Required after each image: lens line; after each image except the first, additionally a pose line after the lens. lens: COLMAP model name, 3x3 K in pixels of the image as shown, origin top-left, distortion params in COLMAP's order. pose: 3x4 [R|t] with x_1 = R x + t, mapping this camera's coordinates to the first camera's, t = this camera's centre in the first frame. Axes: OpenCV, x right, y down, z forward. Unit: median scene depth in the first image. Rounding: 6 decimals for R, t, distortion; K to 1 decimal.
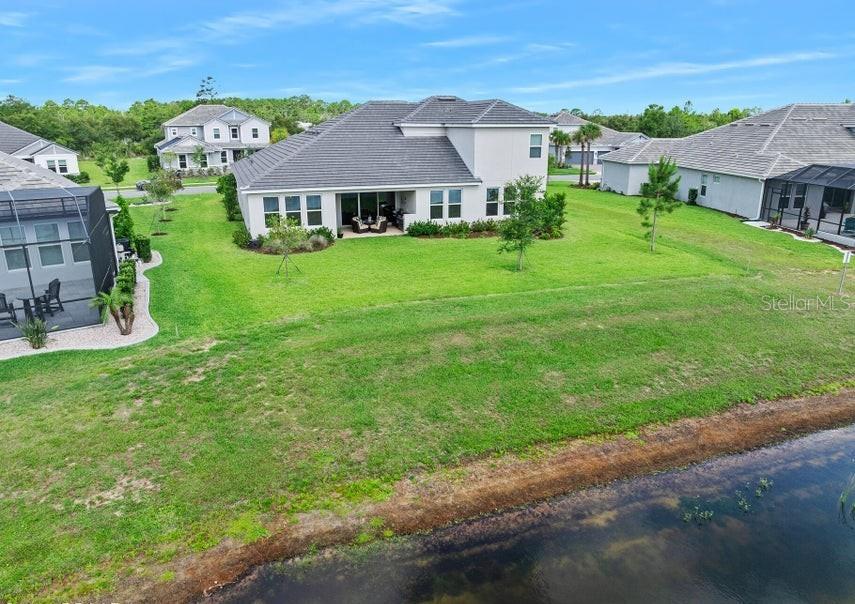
lens RADIAL K [[691.3, 0, 427.5], [0, 691.3, 302.0], [0, 0, 1]] dist [-0.048124, -0.000347]
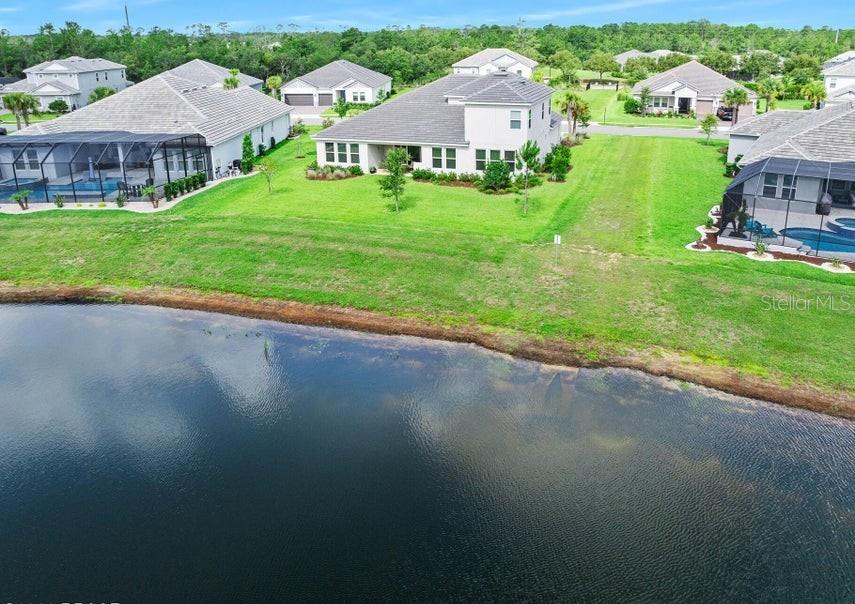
lens RADIAL K [[691.3, 0, 427.5], [0, 691.3, 302.0], [0, 0, 1]] dist [-0.048124, -0.000347]
pose [[0.759713, 0.238087, -0.605104, 0.911645], [-0.157216, 0.970204, 0.184356, -0.113809], [0.630967, -0.044926, 0.774508, -0.094208]]
